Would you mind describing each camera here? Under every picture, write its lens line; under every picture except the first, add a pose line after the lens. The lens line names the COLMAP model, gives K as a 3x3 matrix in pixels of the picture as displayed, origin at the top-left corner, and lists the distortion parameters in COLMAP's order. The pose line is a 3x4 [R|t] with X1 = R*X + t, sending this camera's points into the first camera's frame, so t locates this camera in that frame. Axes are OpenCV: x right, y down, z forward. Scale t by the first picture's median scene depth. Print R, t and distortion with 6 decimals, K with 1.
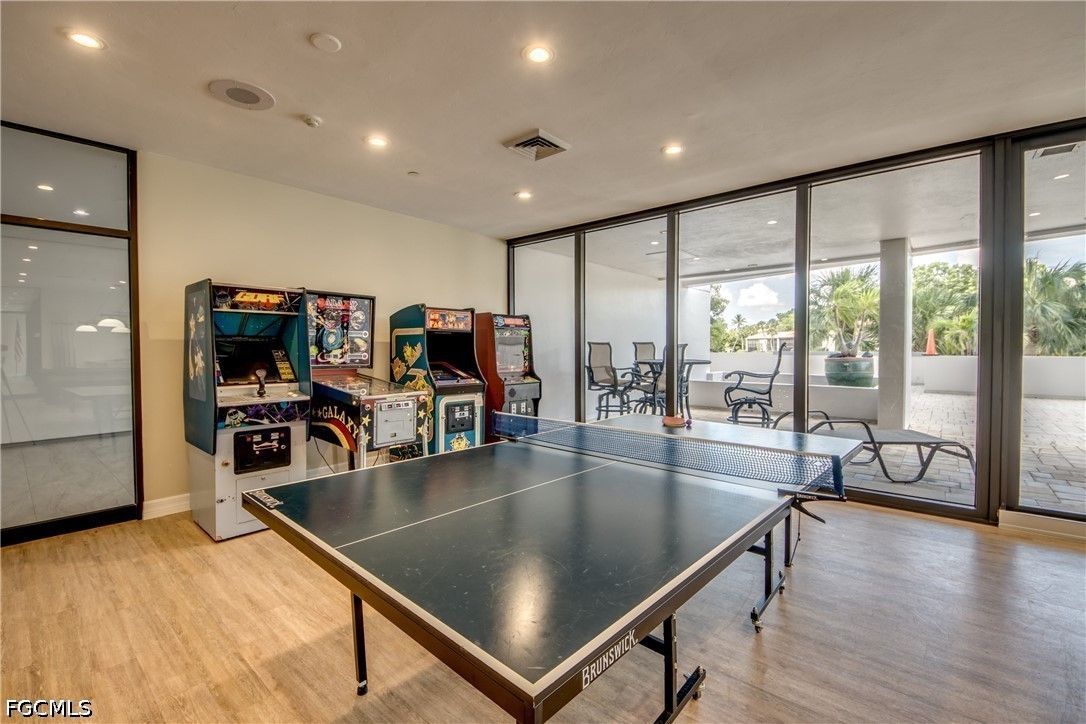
lens RADIAL K [[470.4, 0, 545.1], [0, 470.4, 357.8], [0, 0, 1]] dist [0.002666, 0.000016]
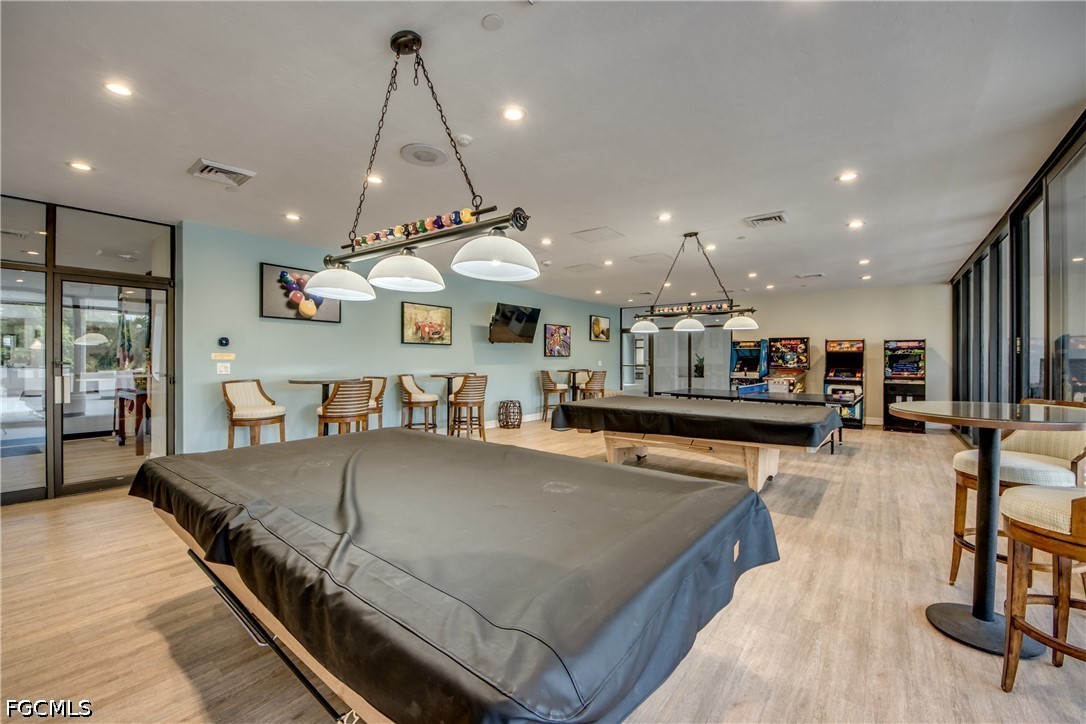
lens RADIAL K [[422.9, 0, 545.7], [0, 422.9, 361.0], [0, 0, 1]] dist [-0.000233, -0.000006]
pose [[0.062898, 0.003709, -0.998013, 1.571036], [-0.021458, 0.999767, 0.002363, 0.002448], [0.997789, 0.021266, 0.062963, -0.353086]]
